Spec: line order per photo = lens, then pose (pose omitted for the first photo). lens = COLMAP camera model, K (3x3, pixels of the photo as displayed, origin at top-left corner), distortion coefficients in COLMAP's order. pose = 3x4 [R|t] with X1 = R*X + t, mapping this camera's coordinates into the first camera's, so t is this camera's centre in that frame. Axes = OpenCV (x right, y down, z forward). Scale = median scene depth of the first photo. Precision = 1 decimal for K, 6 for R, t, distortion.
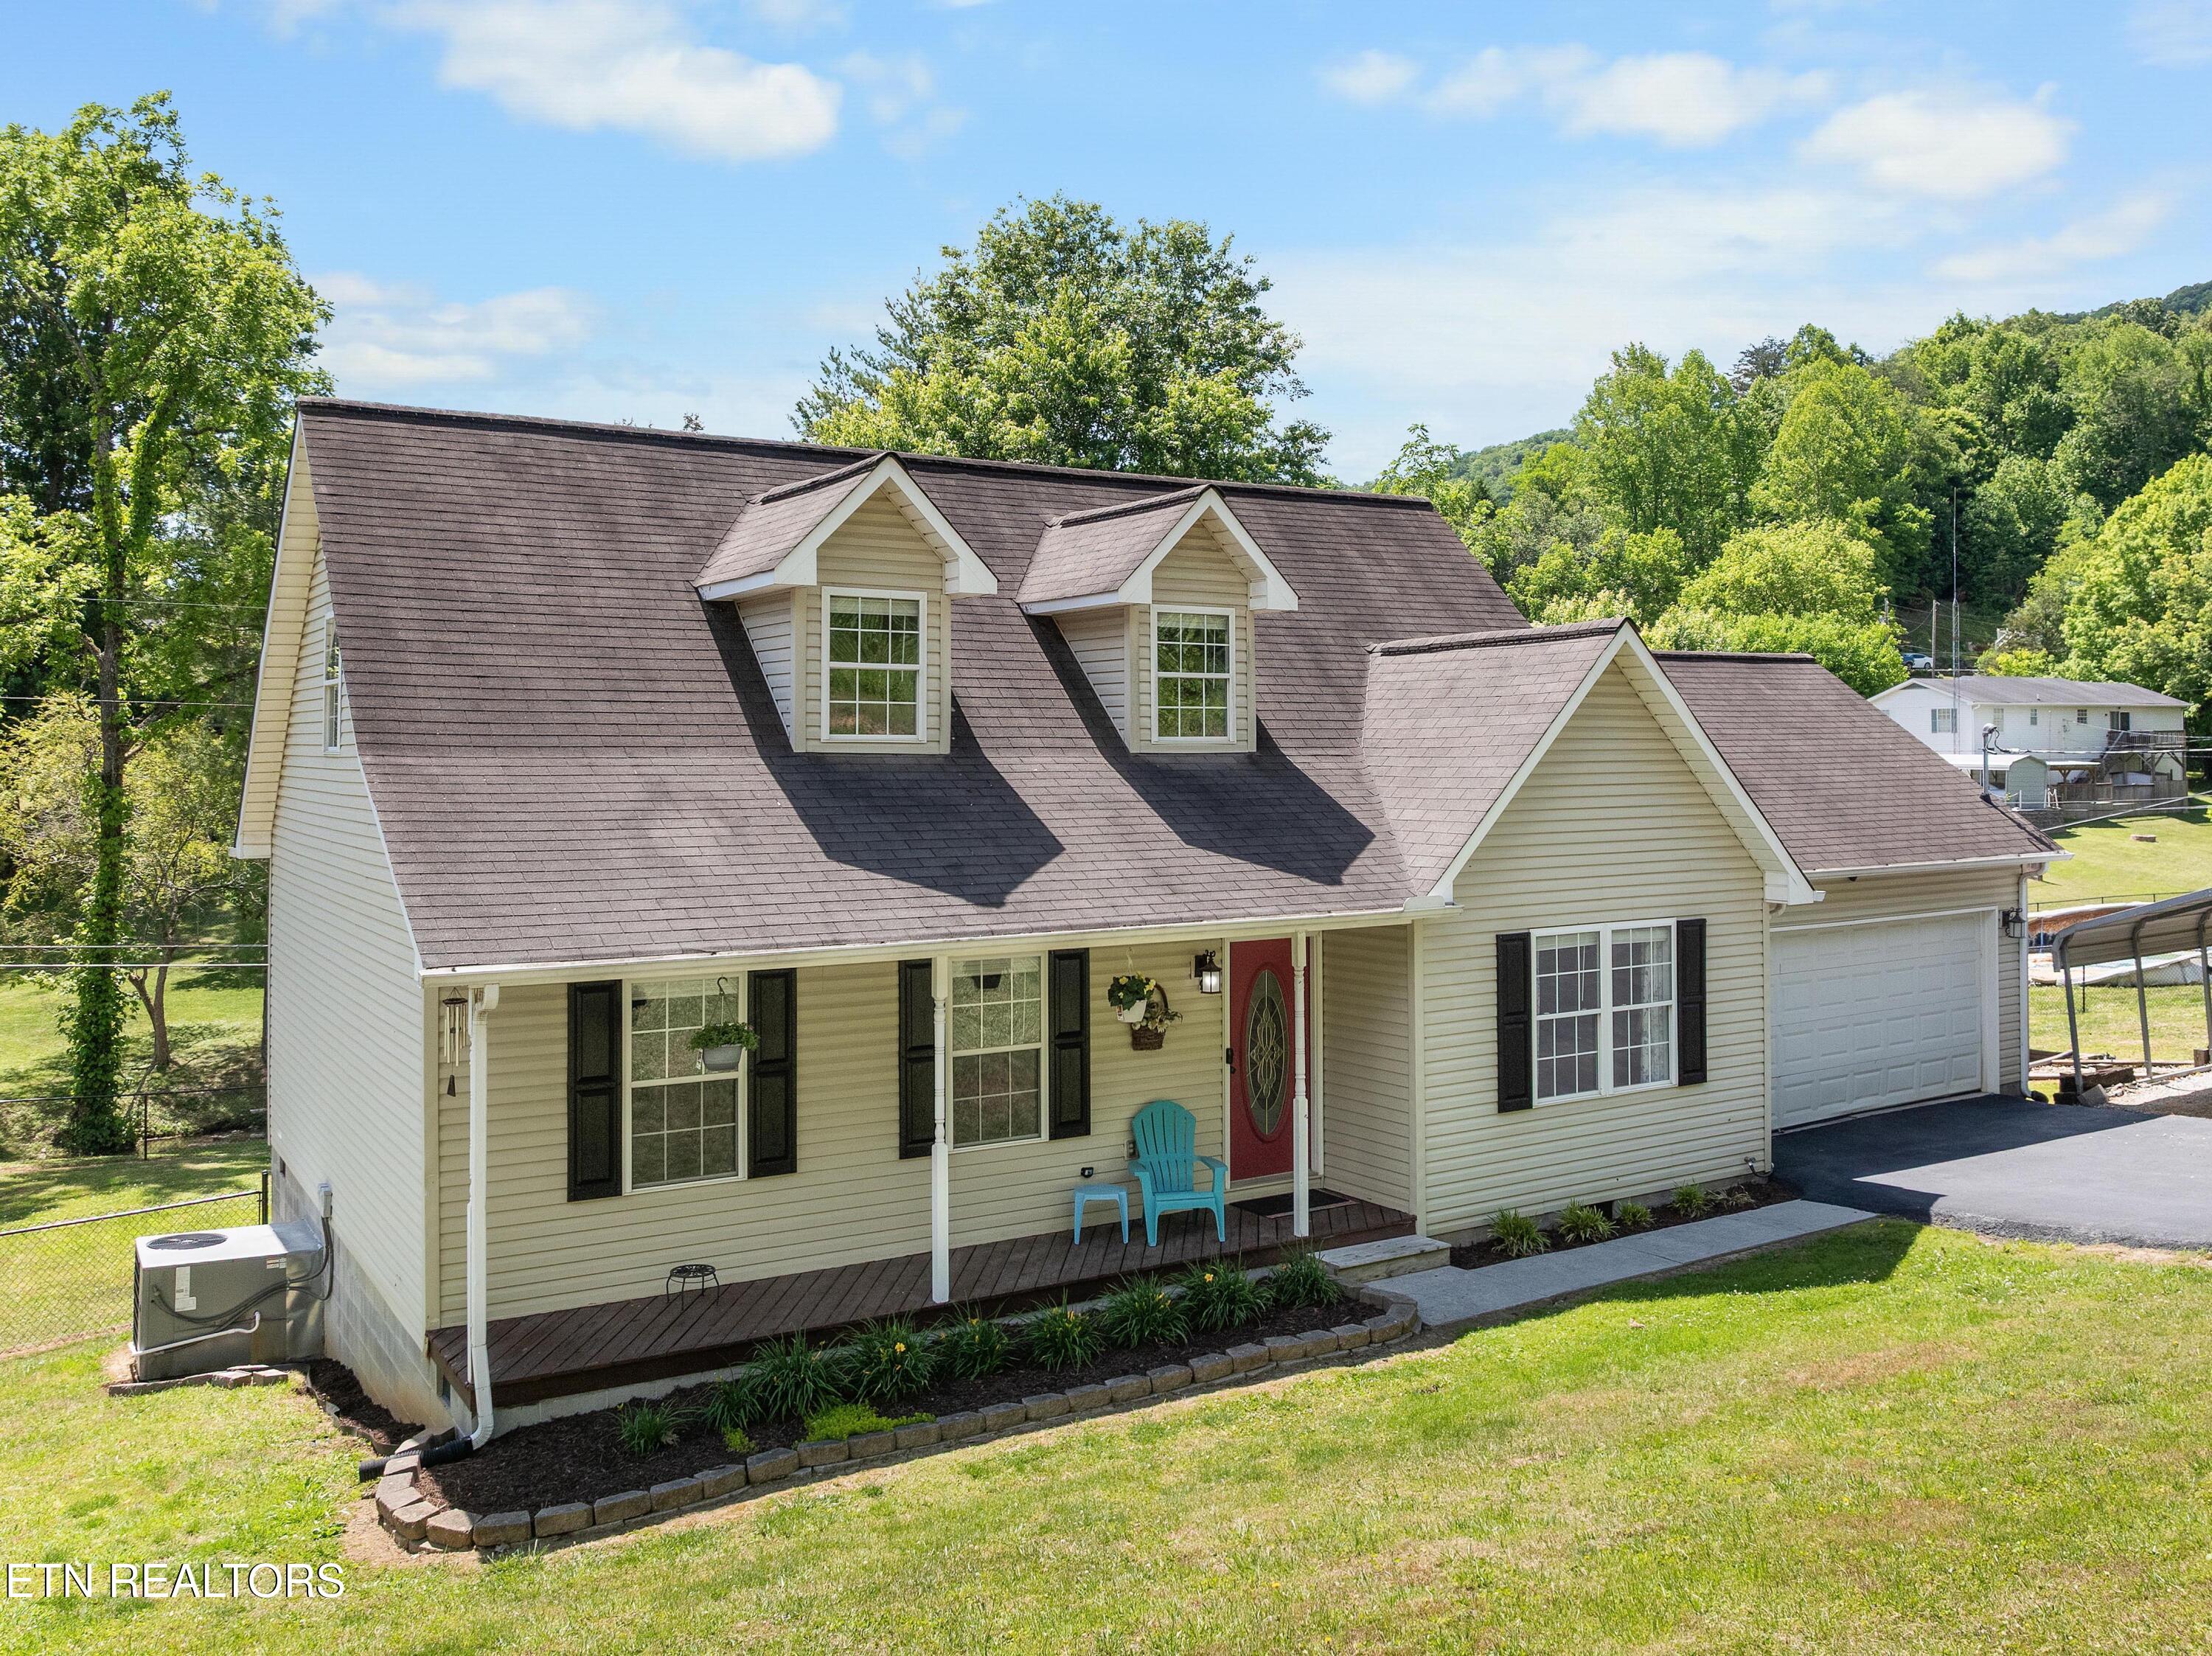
lens RADIAL K [[1859.9, 0, 1209.3], [0, 1859.9, 715.4], [0, 0, 1]] dist [-0.047650, 0.026640]
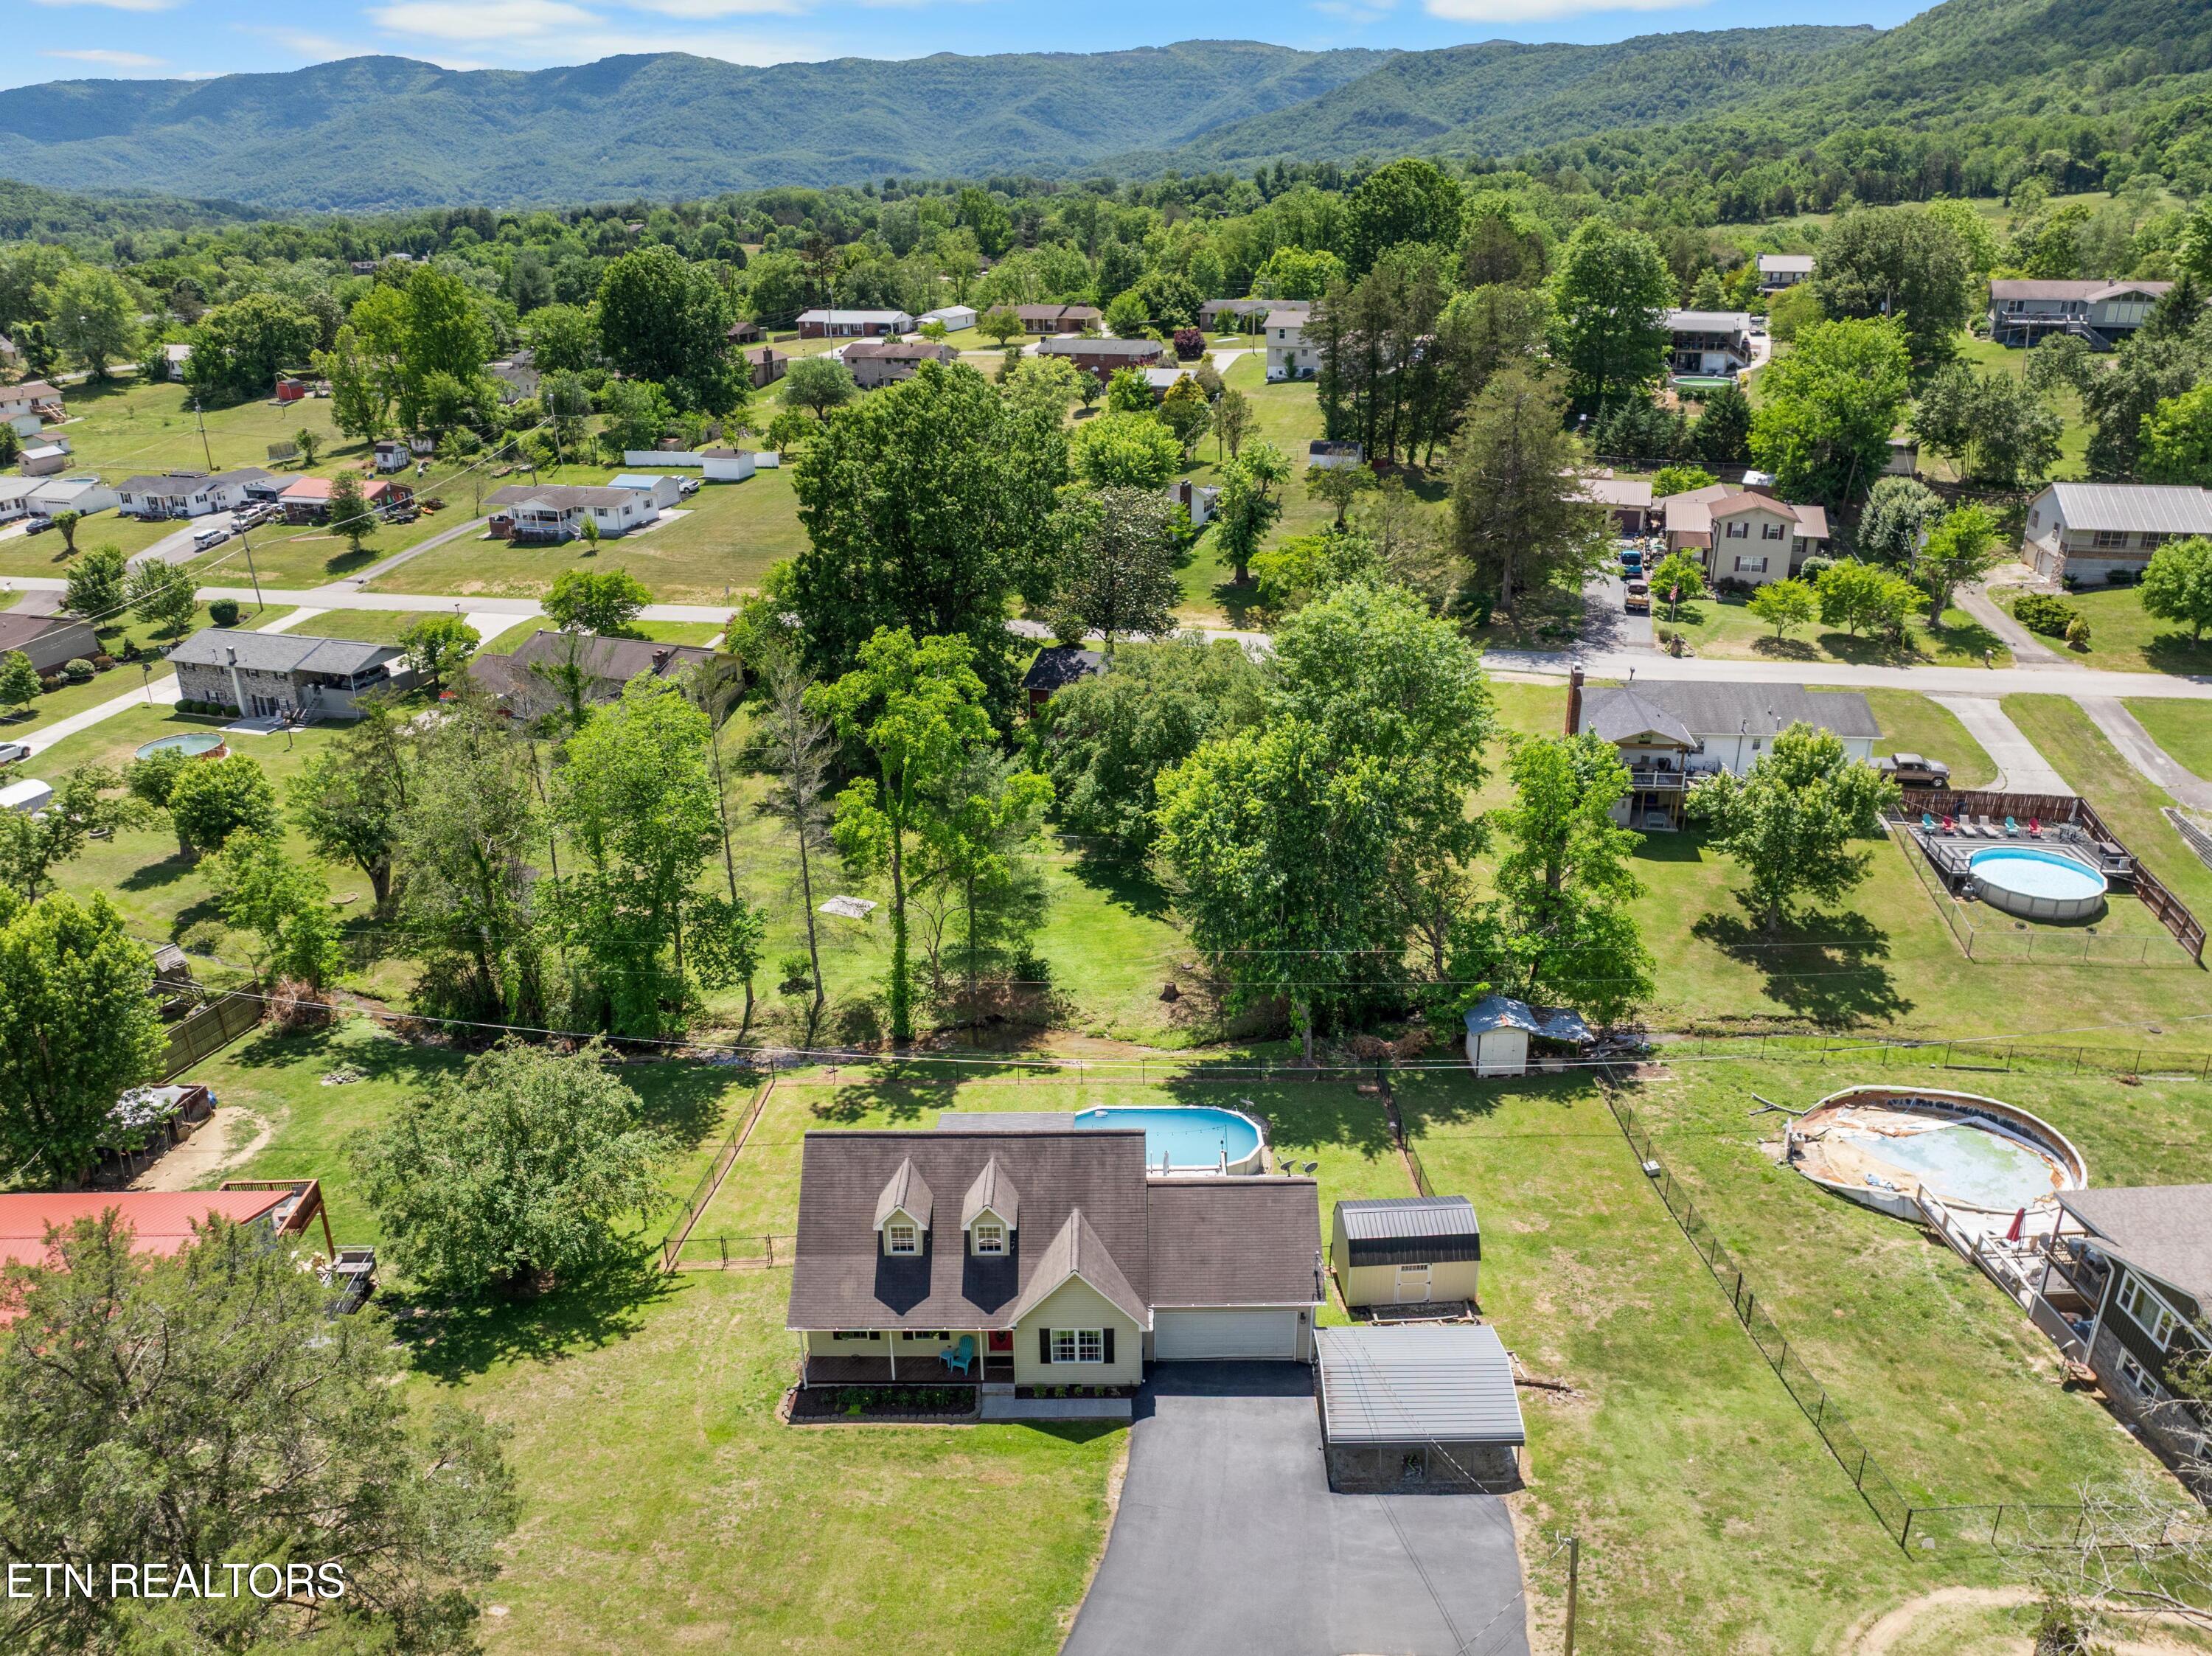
lens RADIAL K [[1634.5, 0, 1097.0], [0, 1634.5, 818.5], [0, 0, 1]] dist [-0.048627, 0.015926]
pose [[0.826721, 0.207422, -0.522981, 1.978461], [0.020754, 0.917681, 0.396775, -2.423138], [0.562230, -0.338876, 0.754361, -1.291284]]
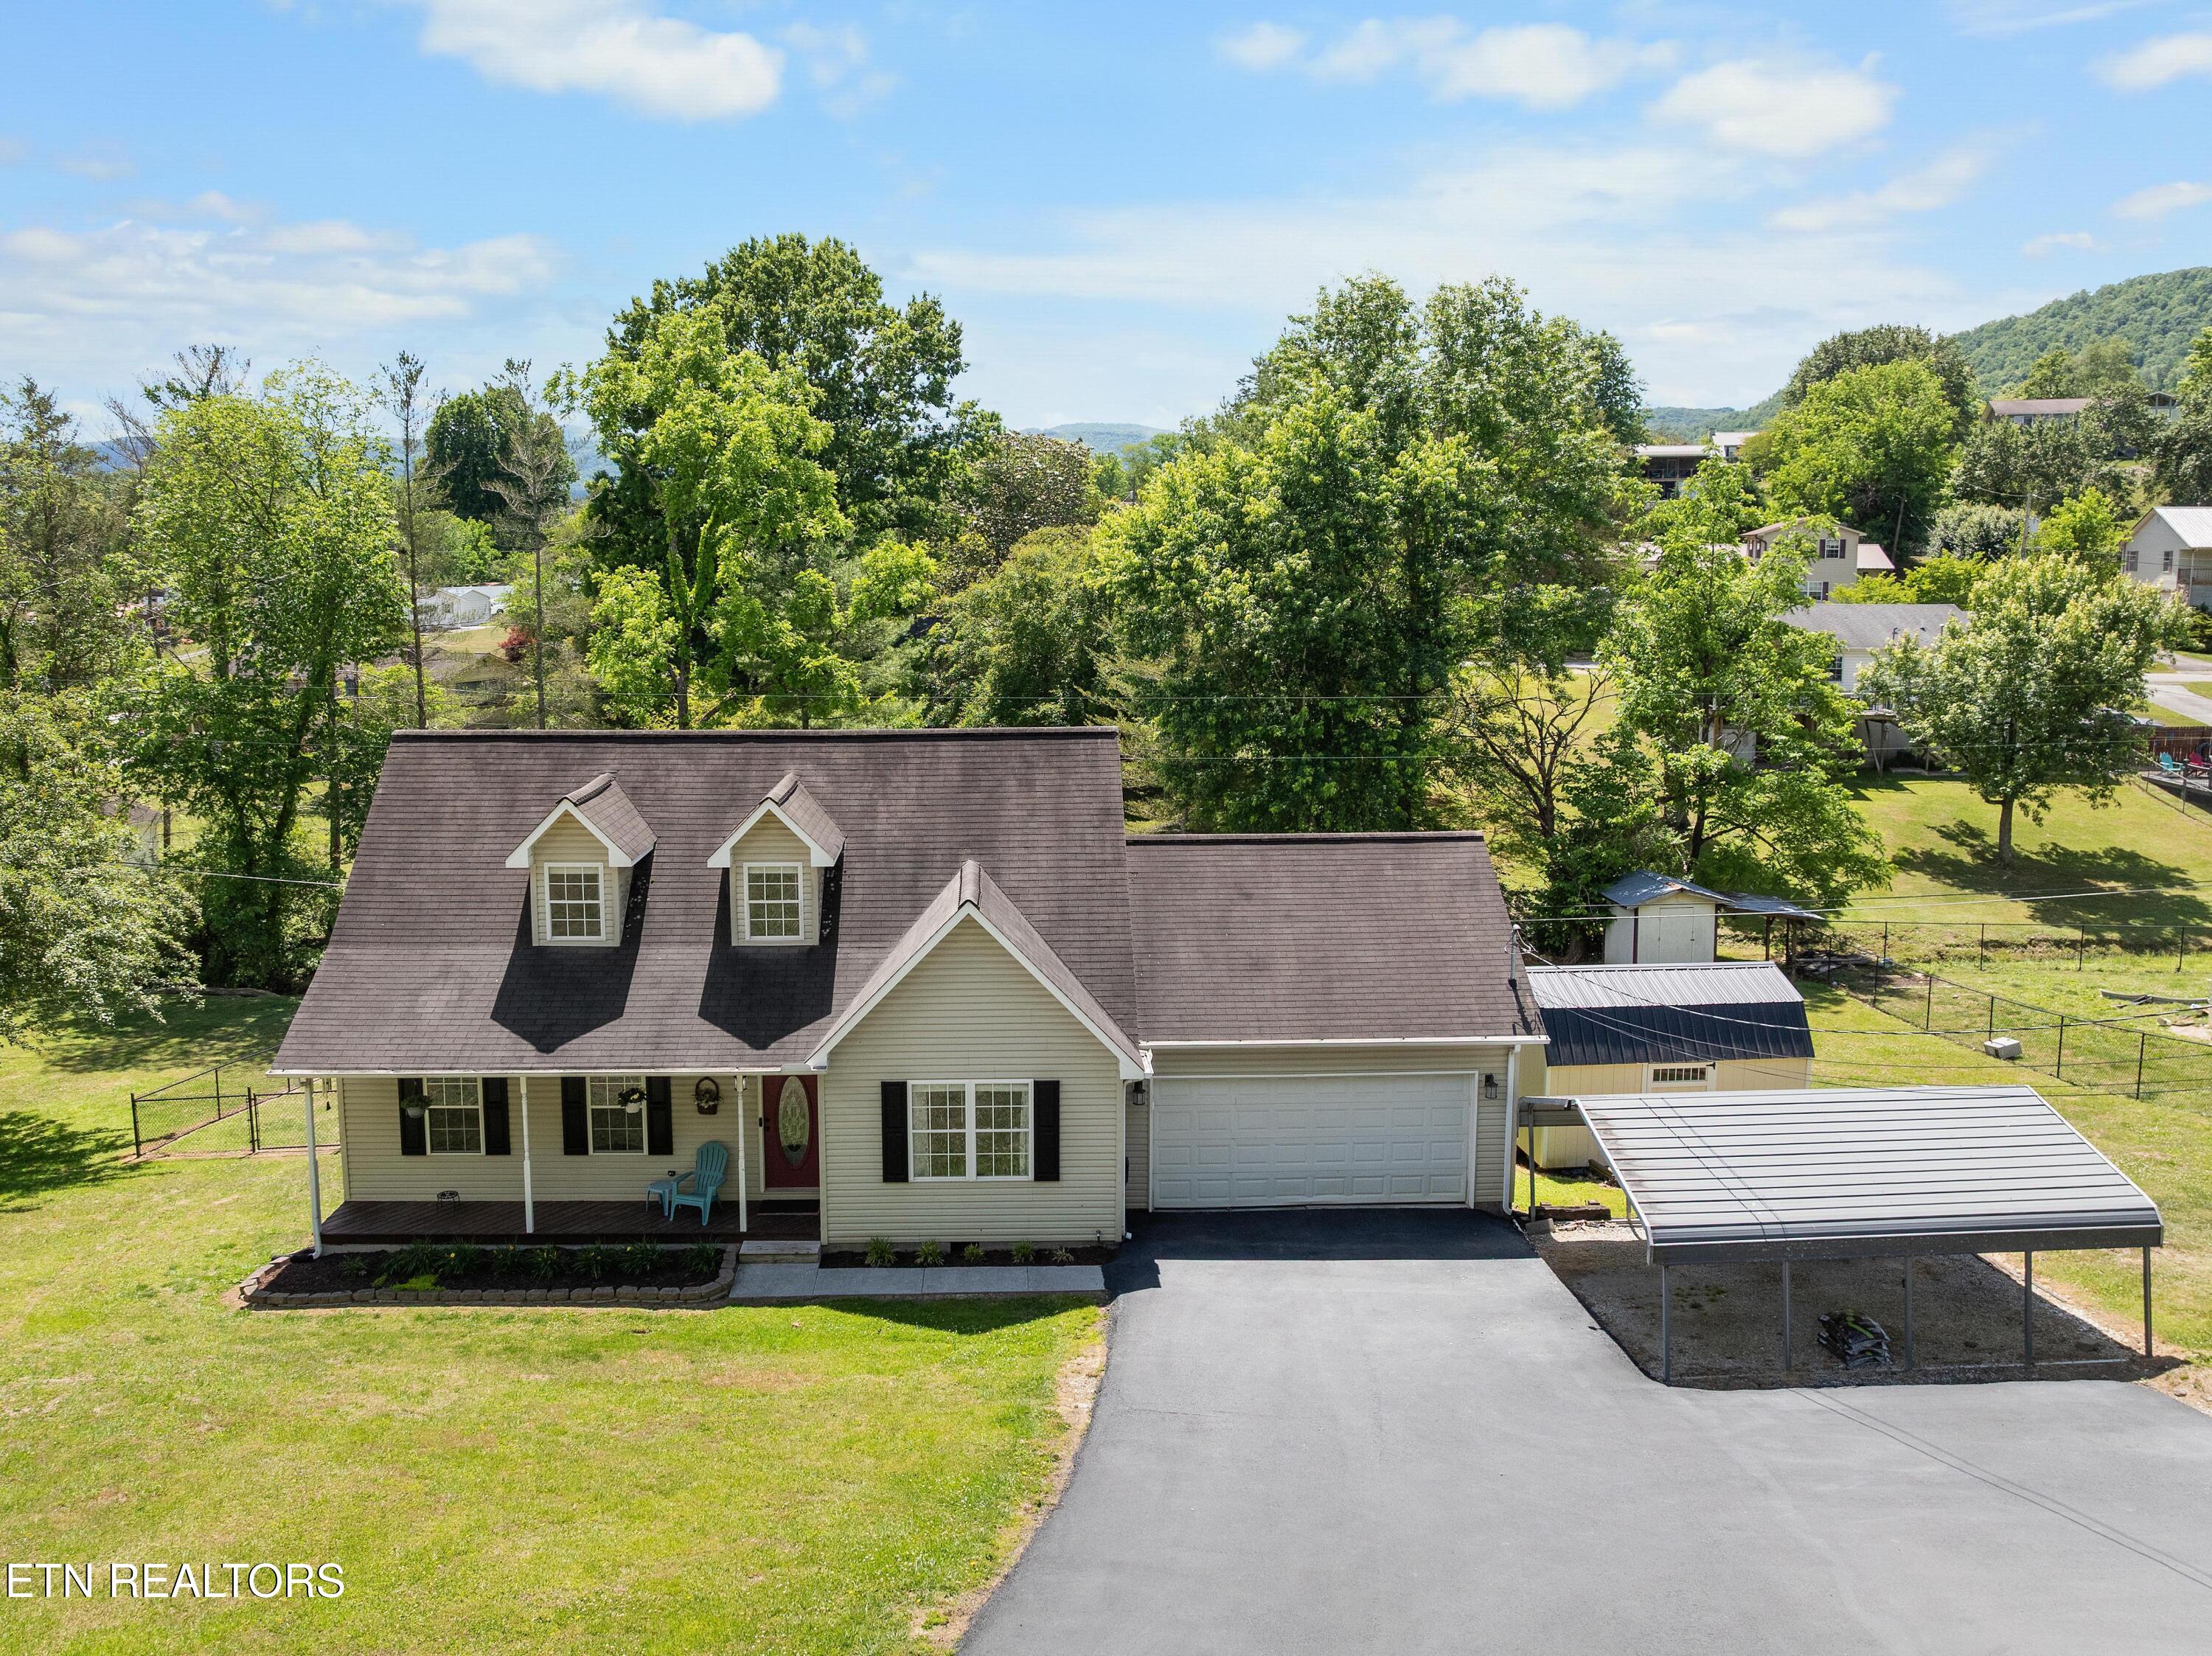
lens RADIAL K [[1700.1, 0, 1042.2], [0, 1700.1, 779.2], [0, 0, 1]] dist [-0.041132, 0.005775]
pose [[0.845599, 0.072040, -0.528935, 1.133529], [0.008238, 0.988973, 0.147867, -0.402185], [0.533755, -0.129394, 0.835681, -0.190948]]
